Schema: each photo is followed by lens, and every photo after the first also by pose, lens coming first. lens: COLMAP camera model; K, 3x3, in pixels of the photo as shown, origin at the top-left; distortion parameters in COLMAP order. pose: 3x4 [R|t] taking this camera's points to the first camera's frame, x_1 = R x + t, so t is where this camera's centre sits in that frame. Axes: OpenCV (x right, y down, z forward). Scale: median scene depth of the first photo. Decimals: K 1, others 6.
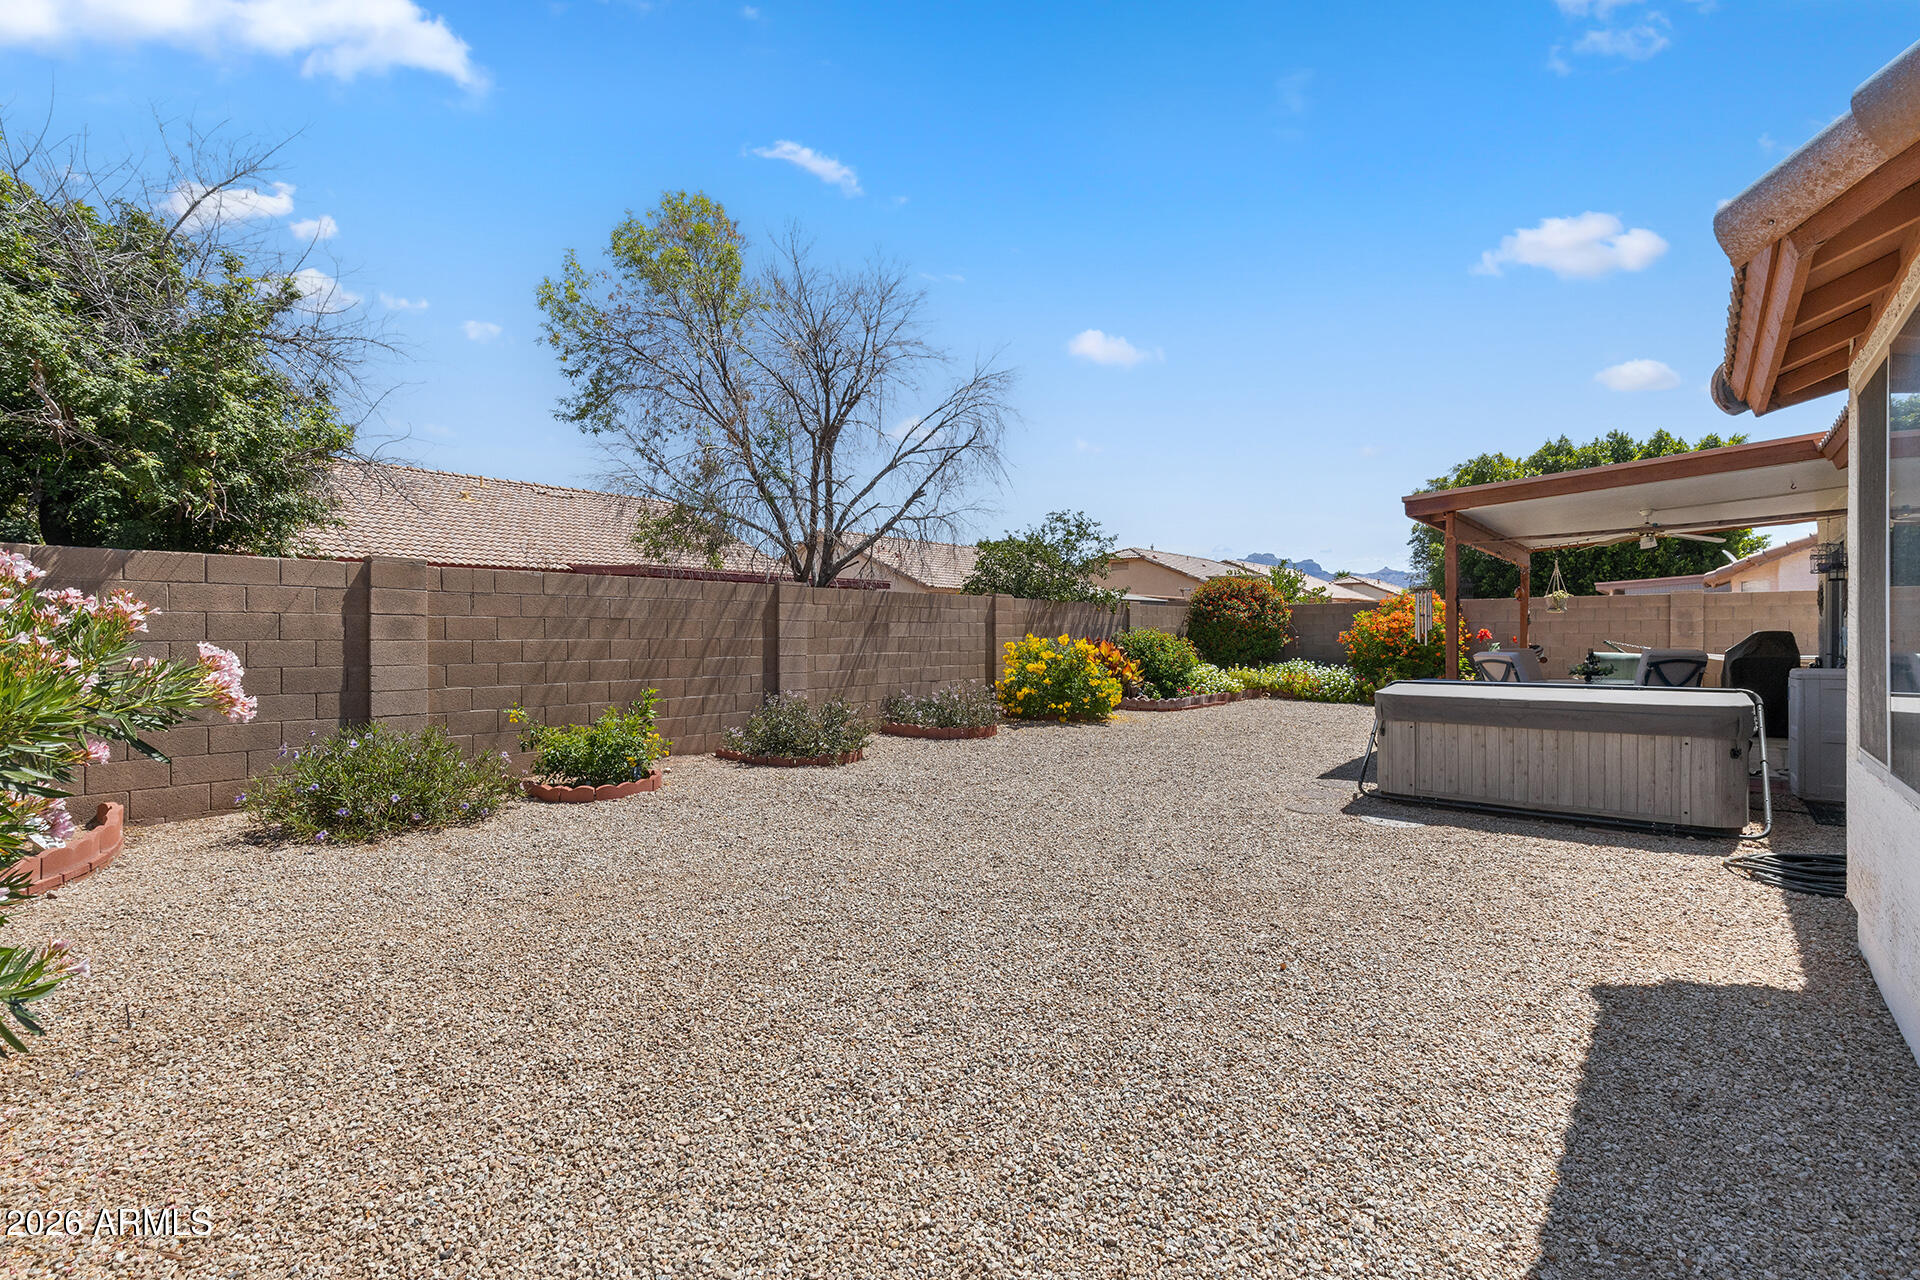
lens RADIAL K [[842.7, 0, 959.2], [0, 842.7, 637.7], [0, 0, 1]] dist [0.001977, -0.000239]
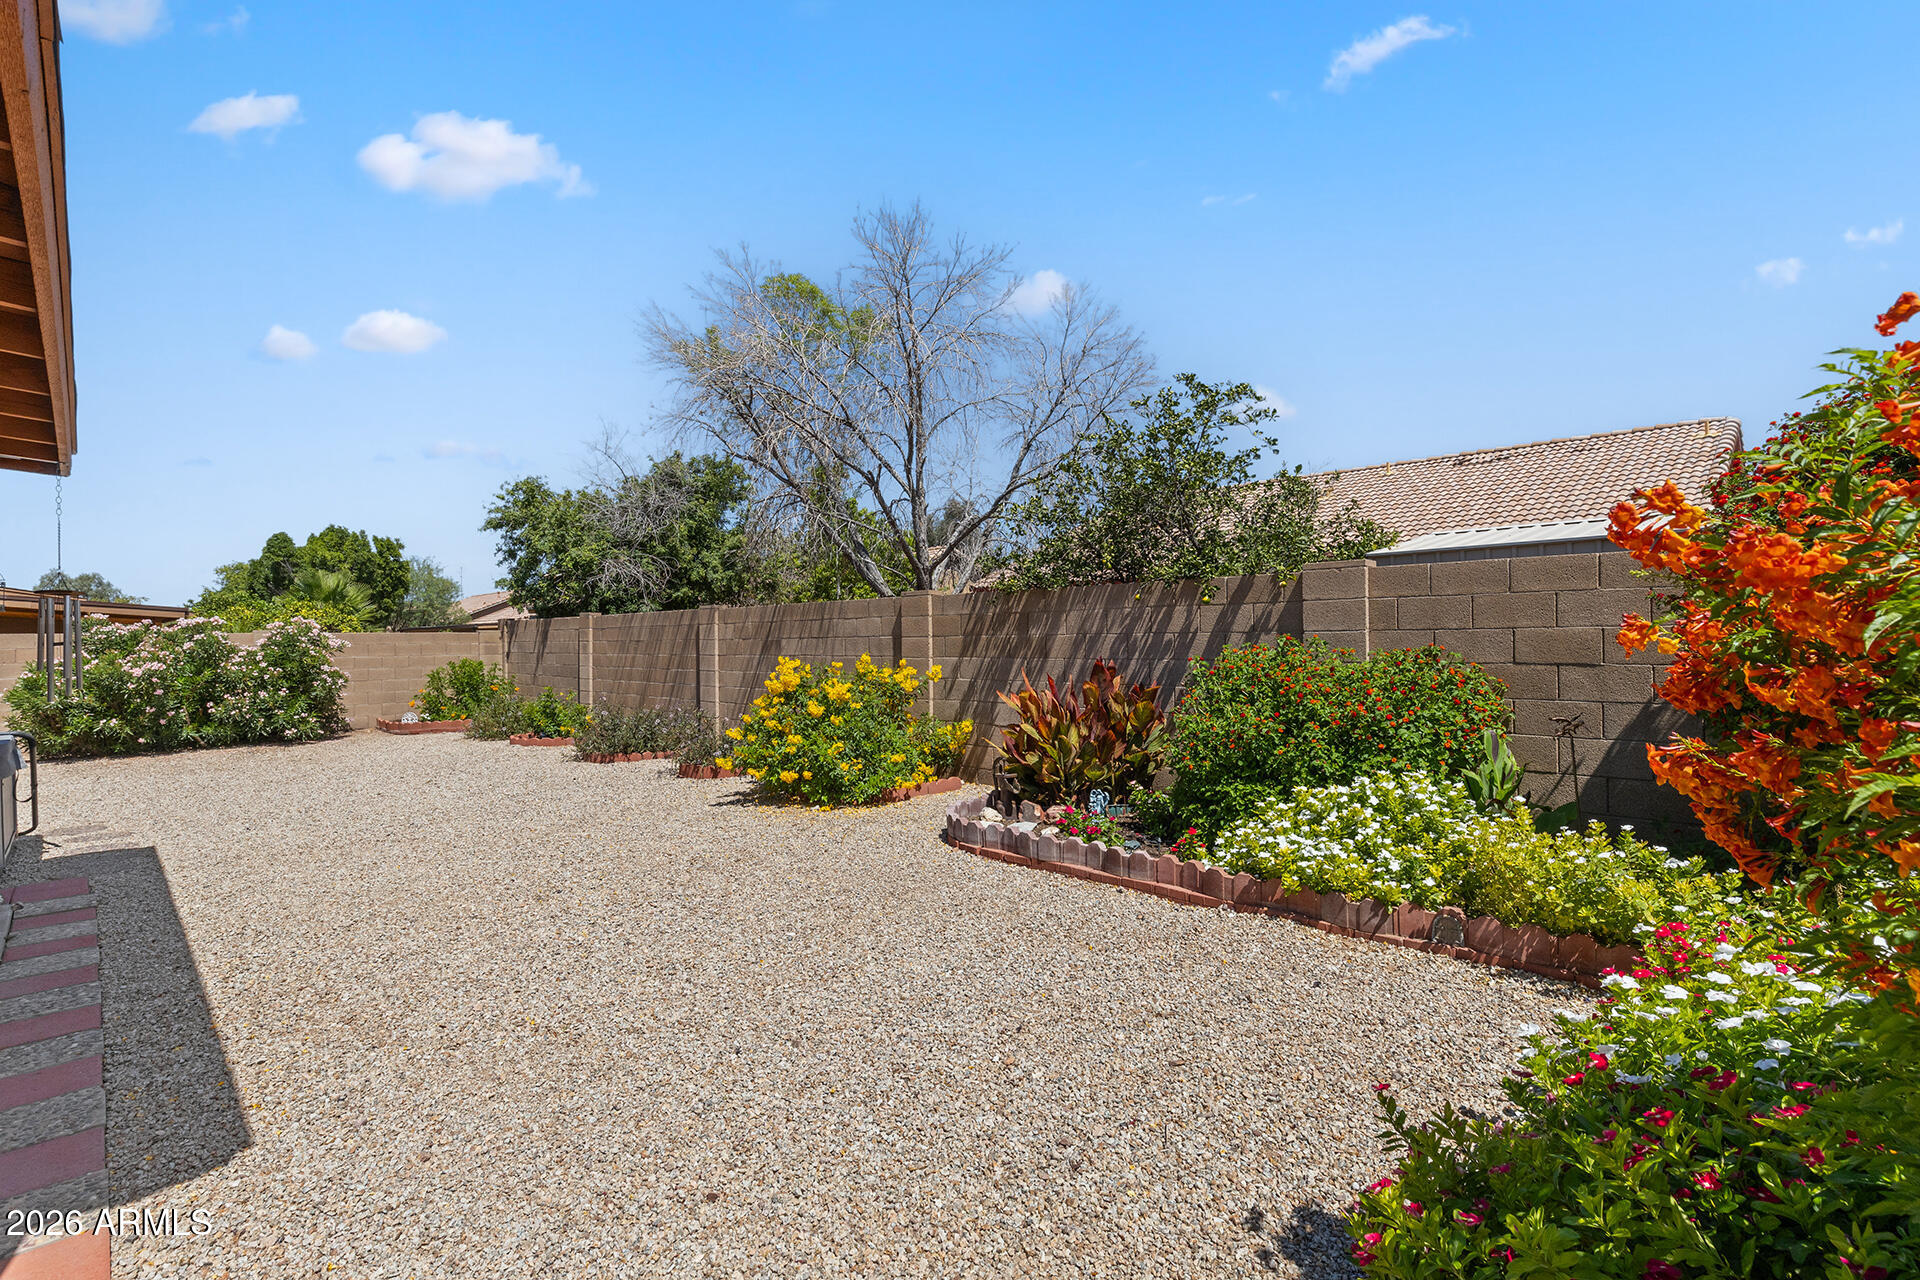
lens RADIAL K [[842.7, 0, 903.7], [0, 842.7, 628.2], [0, 0, 1]] dist [0.001977, -0.000239]
pose [[-0.073771, -0.006537, -0.997254, 0.649519], [0.010339, 0.999920, -0.007319, -0.017305], [0.997222, -0.010851, -0.073697, 0.963944]]
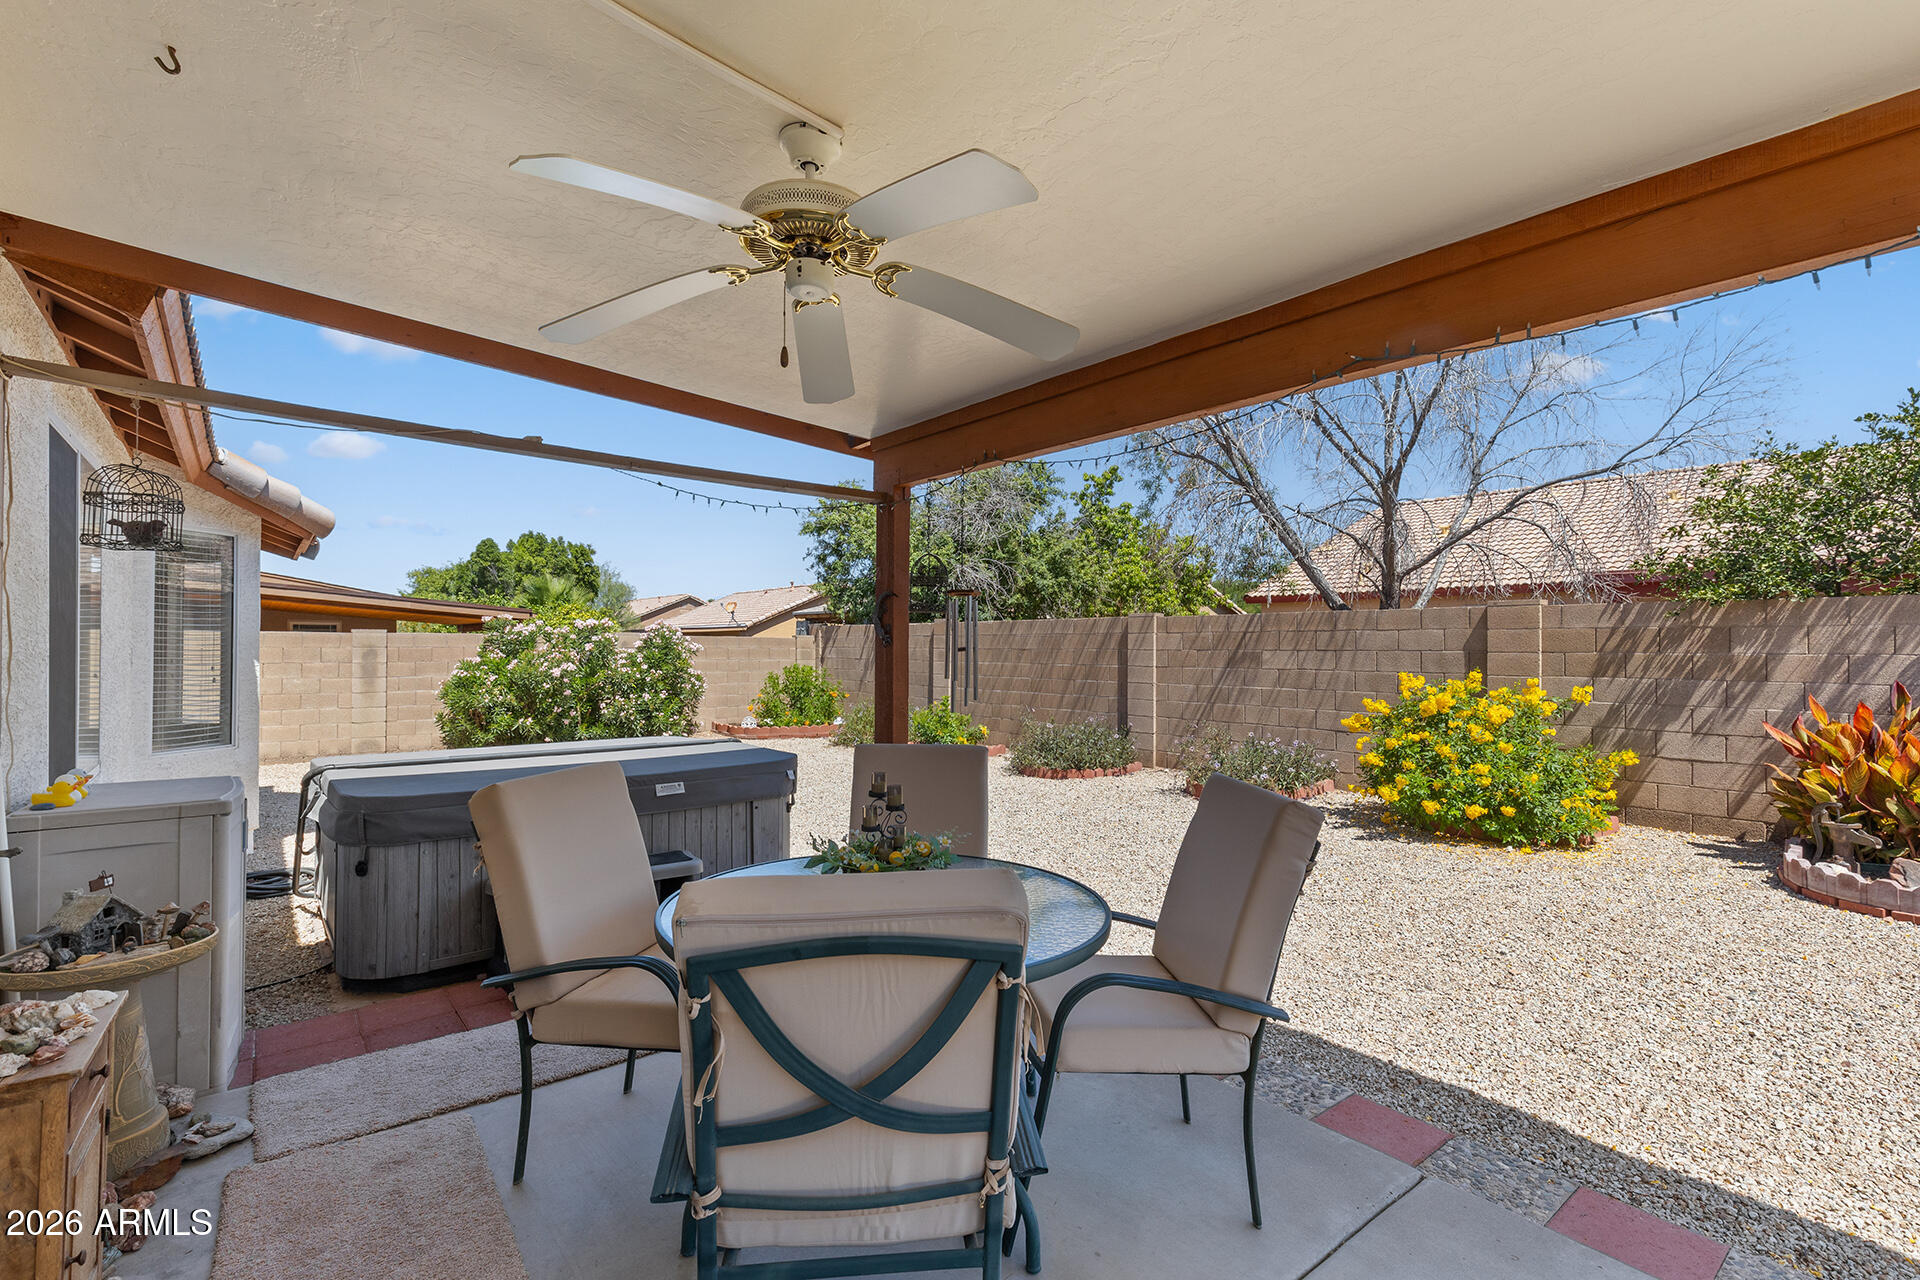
lens RADIAL K [[842.7, 0, 943.1], [0, 842.7, 650.4], [0, 0, 1]] dist [0.001977, -0.000239]
pose [[-0.174351, 0.006557, -0.984662, 0.633261], [-0.006345, 0.999950, 0.007782, -0.018686], [0.984663, 0.007605, -0.174301, 0.673149]]
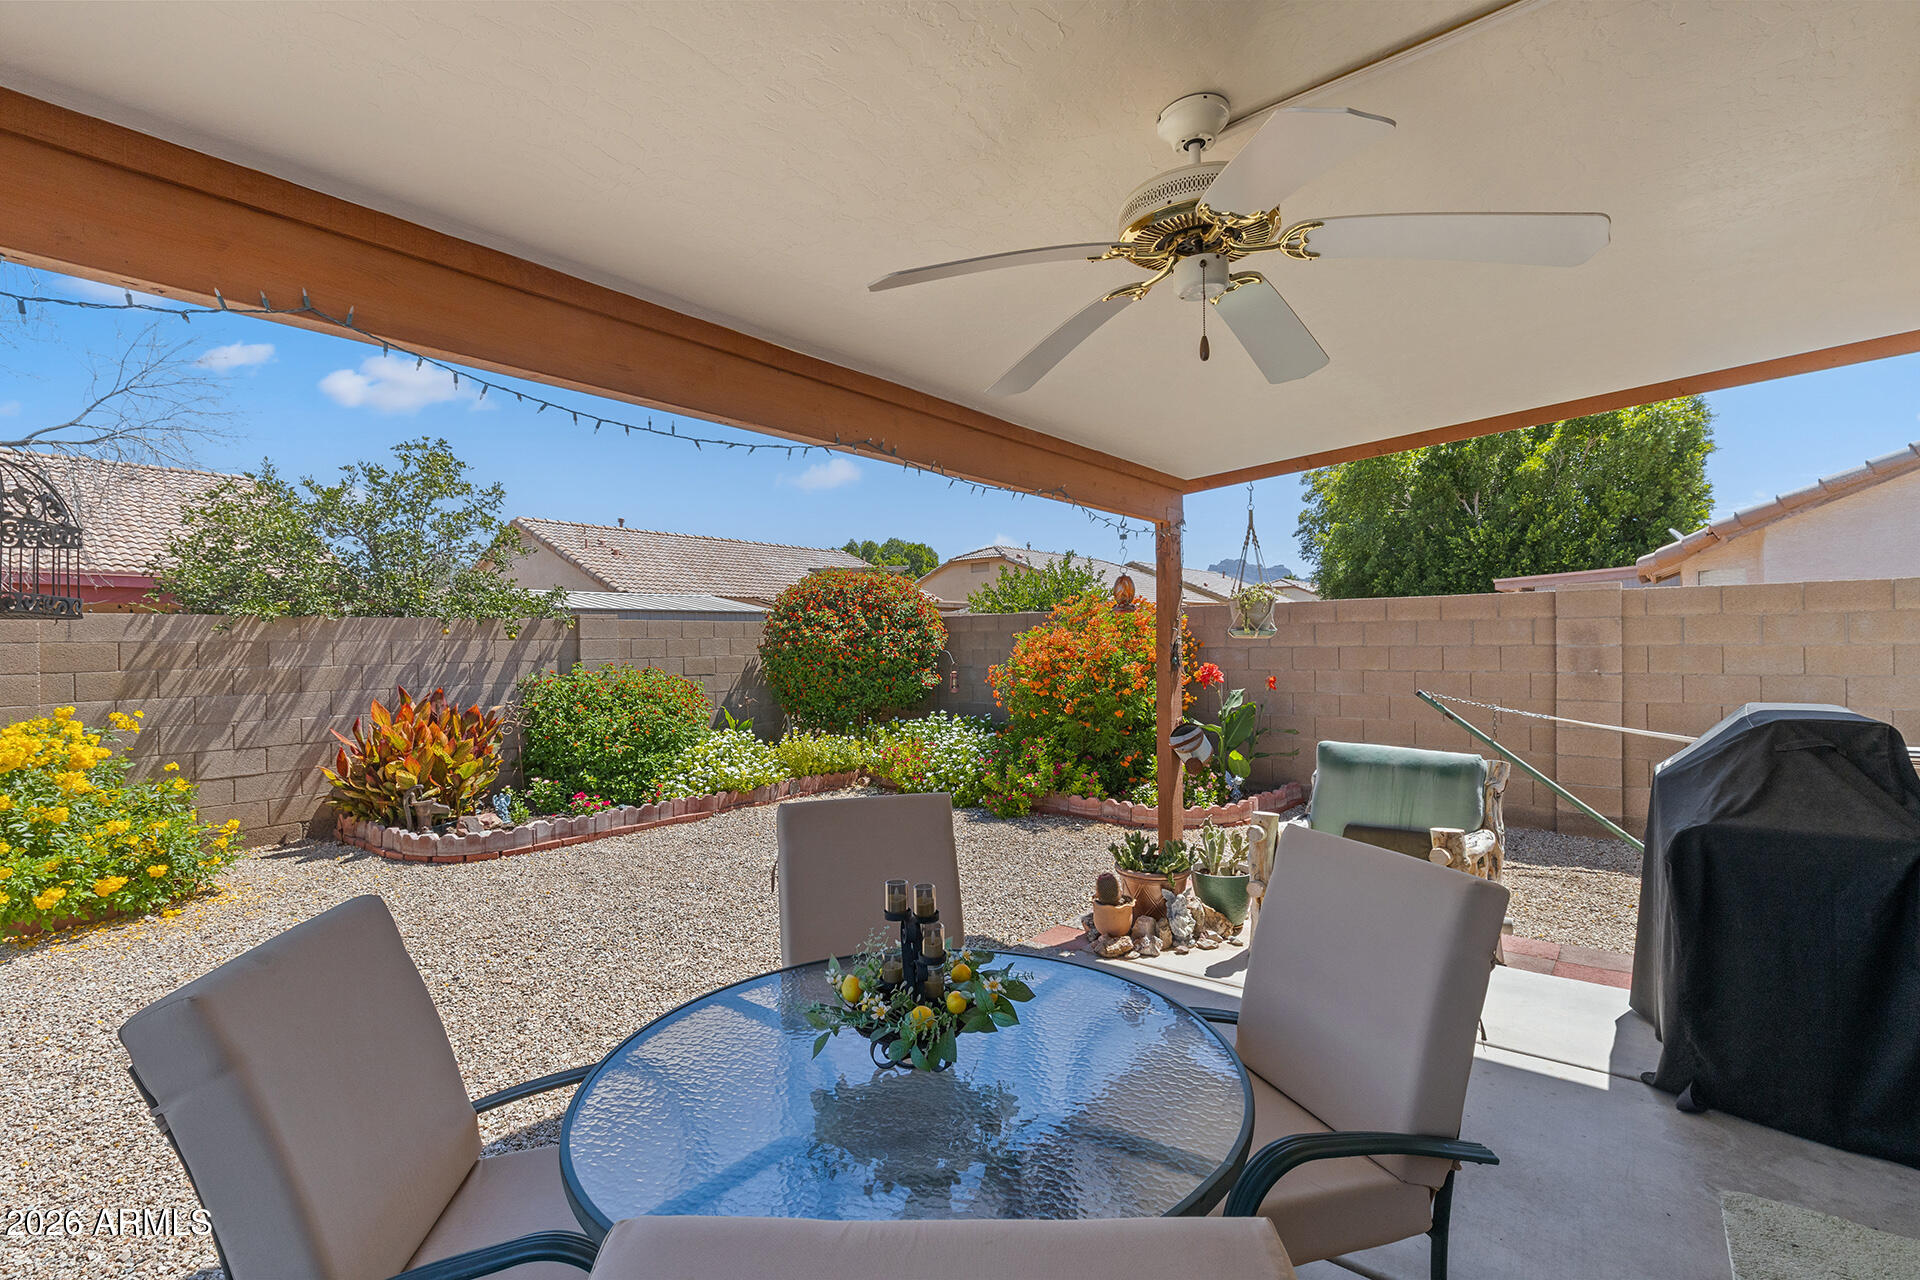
lens RADIAL K [[842.7, 0, 962.6], [0, 842.7, 645.9], [0, 0, 1]] dist [0.001977, -0.000239]
pose [[0.999328, -0.010212, 0.035196, 0.485972], [0.010171, 0.999947, 0.001328, -0.024627], [-0.035208, -0.000969, 0.999380, 0.530126]]
